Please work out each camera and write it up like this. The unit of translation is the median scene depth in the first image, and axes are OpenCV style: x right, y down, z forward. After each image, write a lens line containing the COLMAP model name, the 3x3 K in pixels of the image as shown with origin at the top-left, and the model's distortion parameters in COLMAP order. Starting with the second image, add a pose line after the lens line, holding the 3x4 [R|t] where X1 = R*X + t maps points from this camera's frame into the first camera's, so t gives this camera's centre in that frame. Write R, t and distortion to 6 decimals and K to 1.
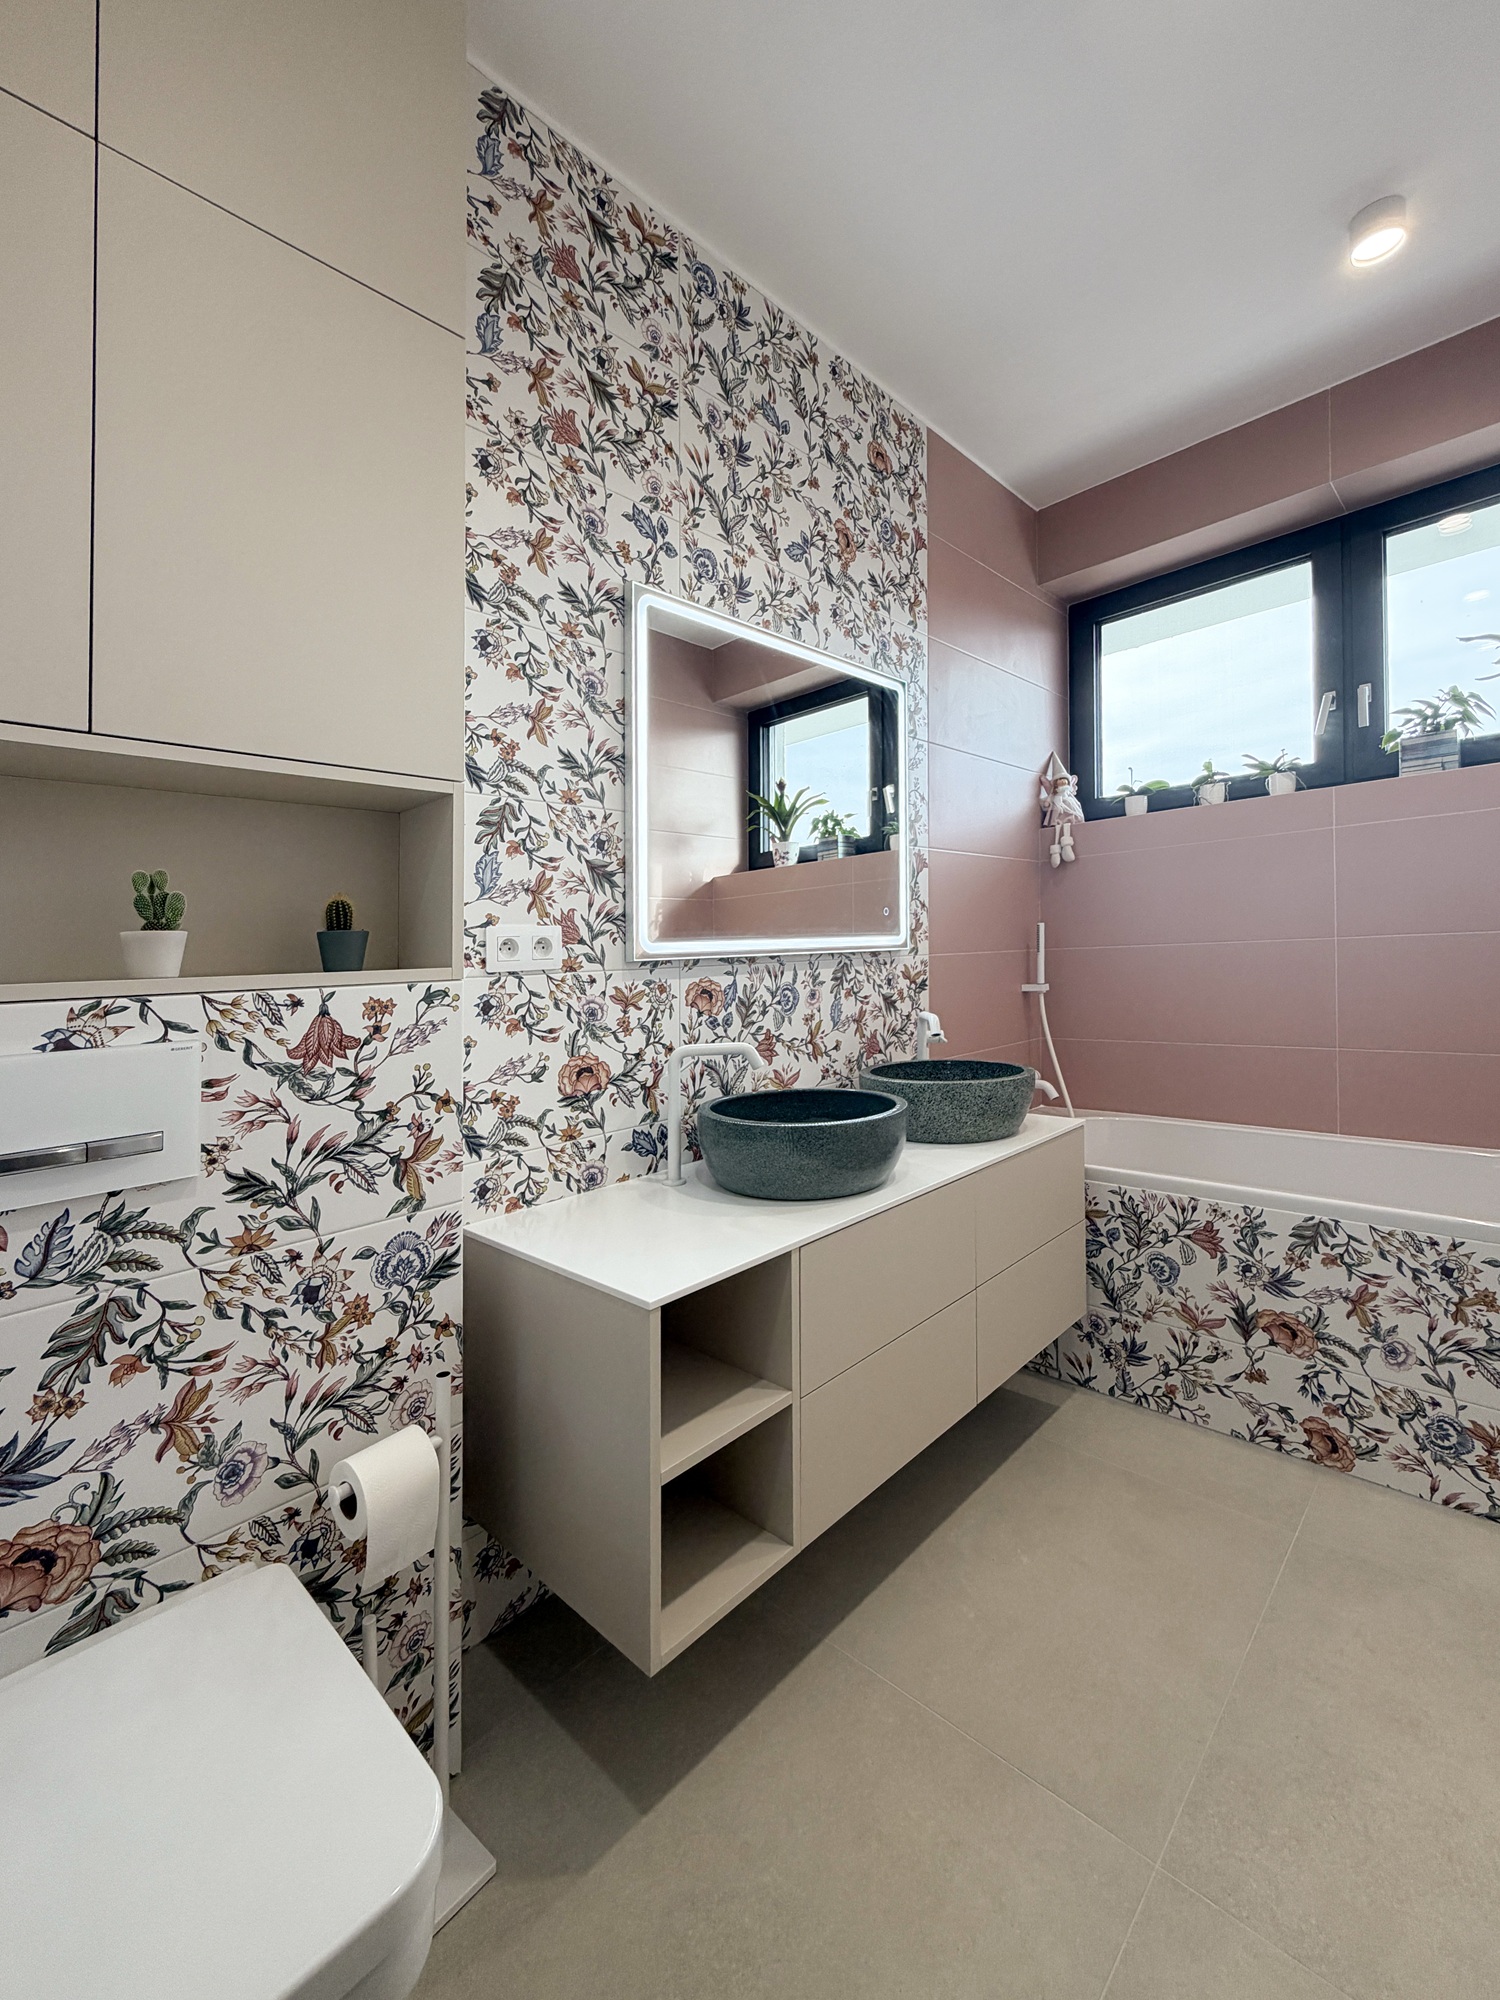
lens RADIAL K [[812.3, 0, 741.2], [0, 812.3, 1026.5], [0, 0, 1]] dist [-0.001211, 0.000021]
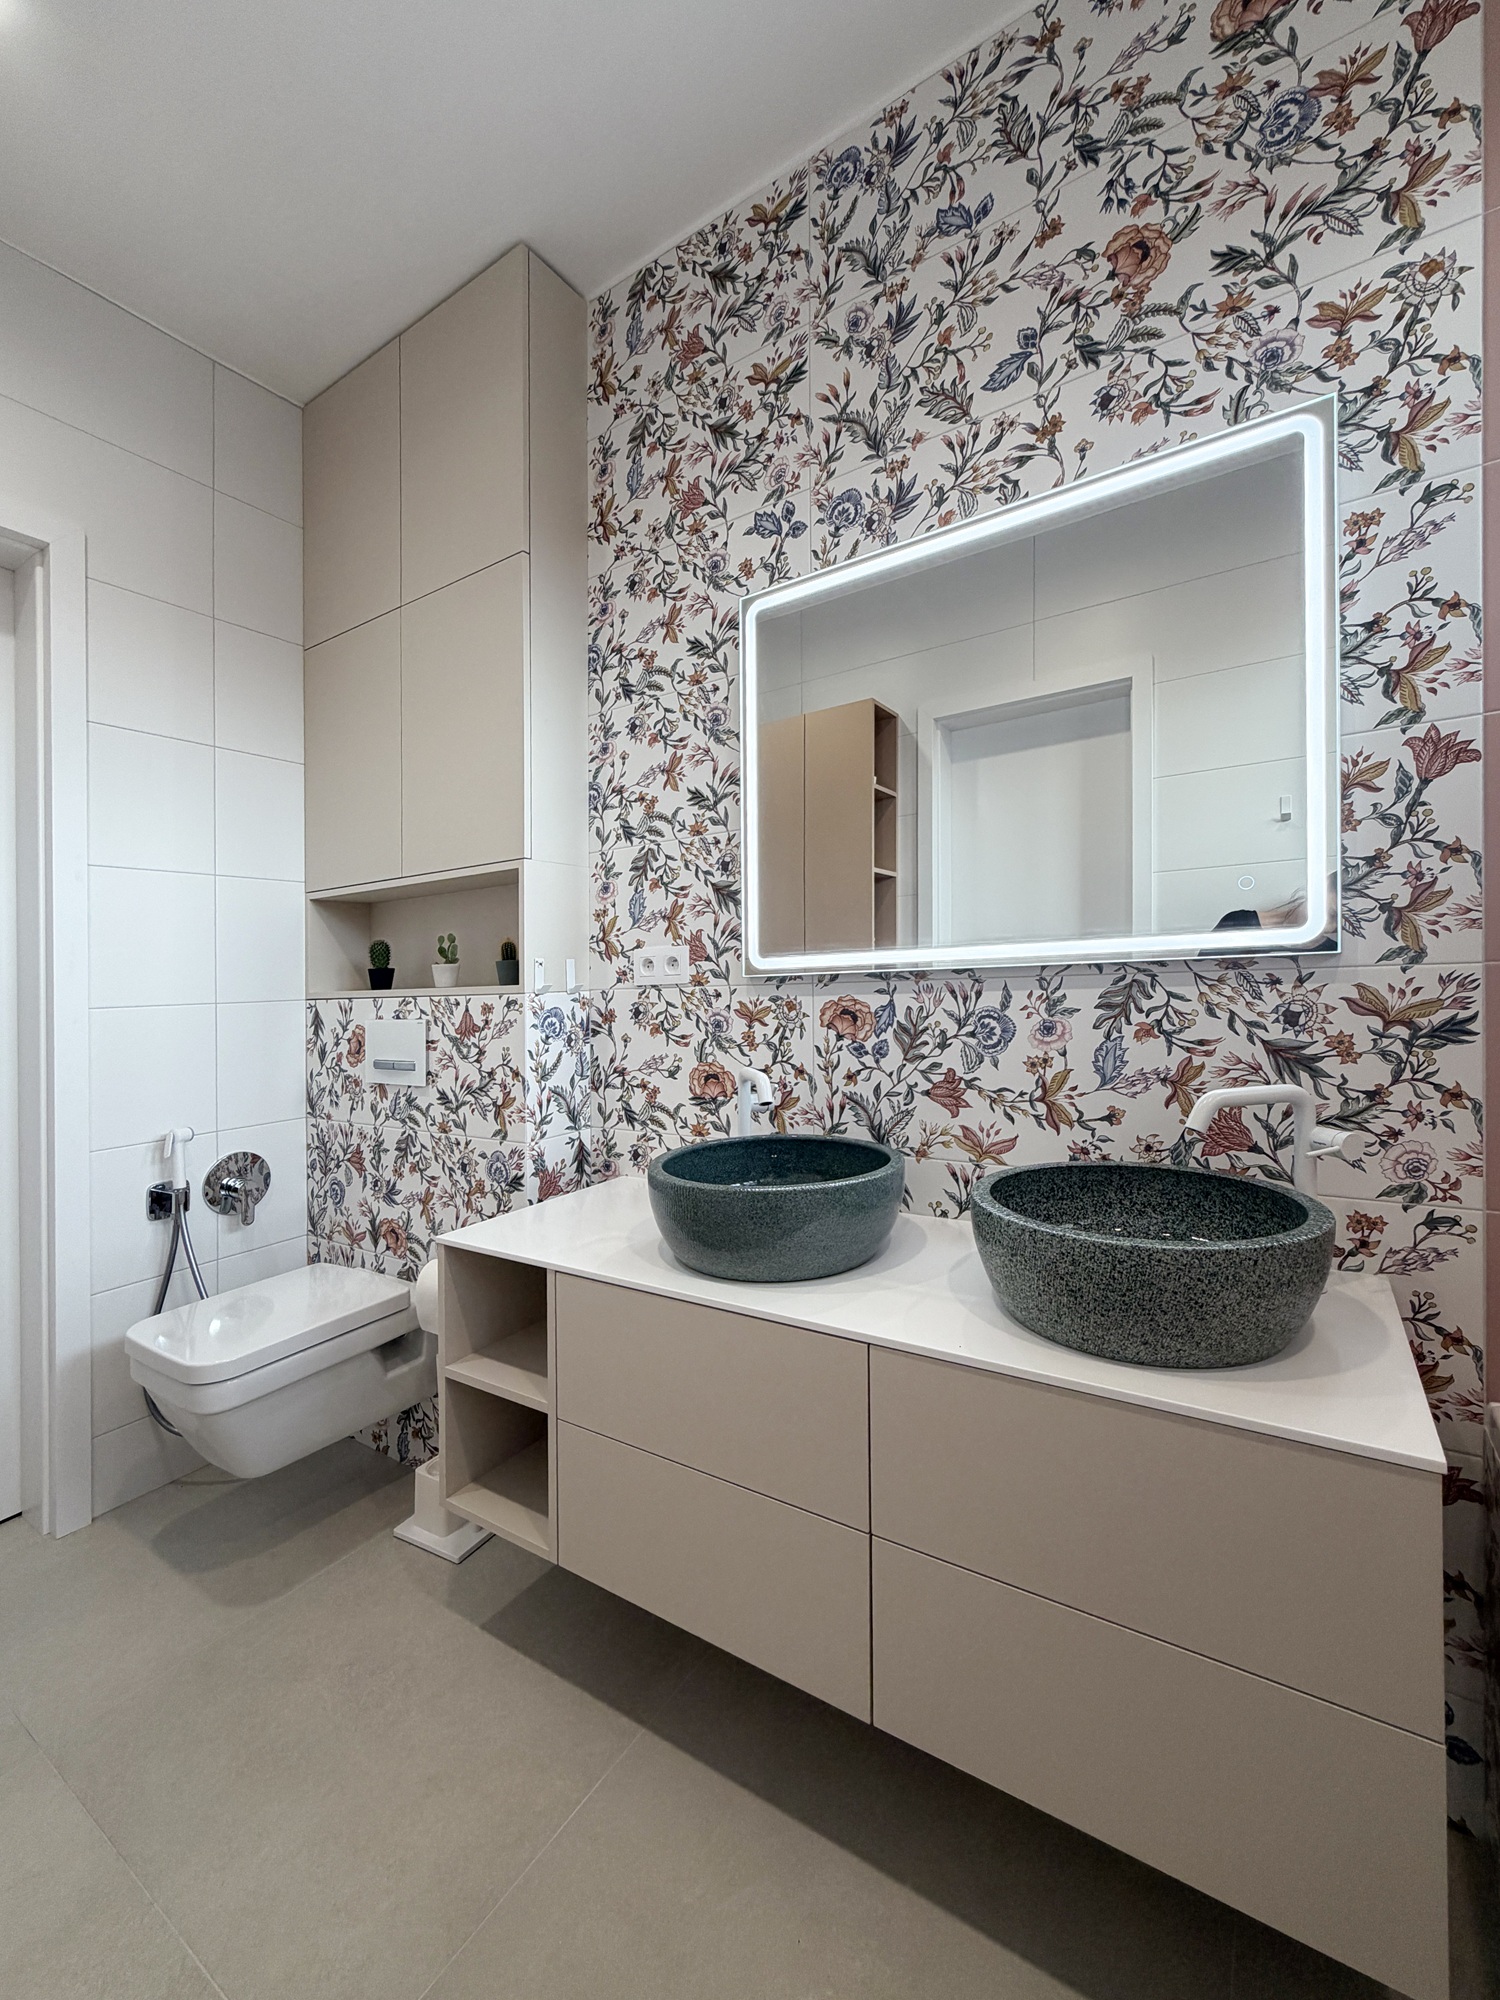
lens RADIAL K [[828.2, 0, 747.4], [0, 828.2, 1006.6], [0, 0, 1]] dist [-0.000619, -0.000377]
pose [[0.197873, 0.069308, -0.977774, 0.778765], [-0.053188, 0.996787, 0.059892, -0.094194], [0.978784, 0.040155, 0.200924, 0.712487]]
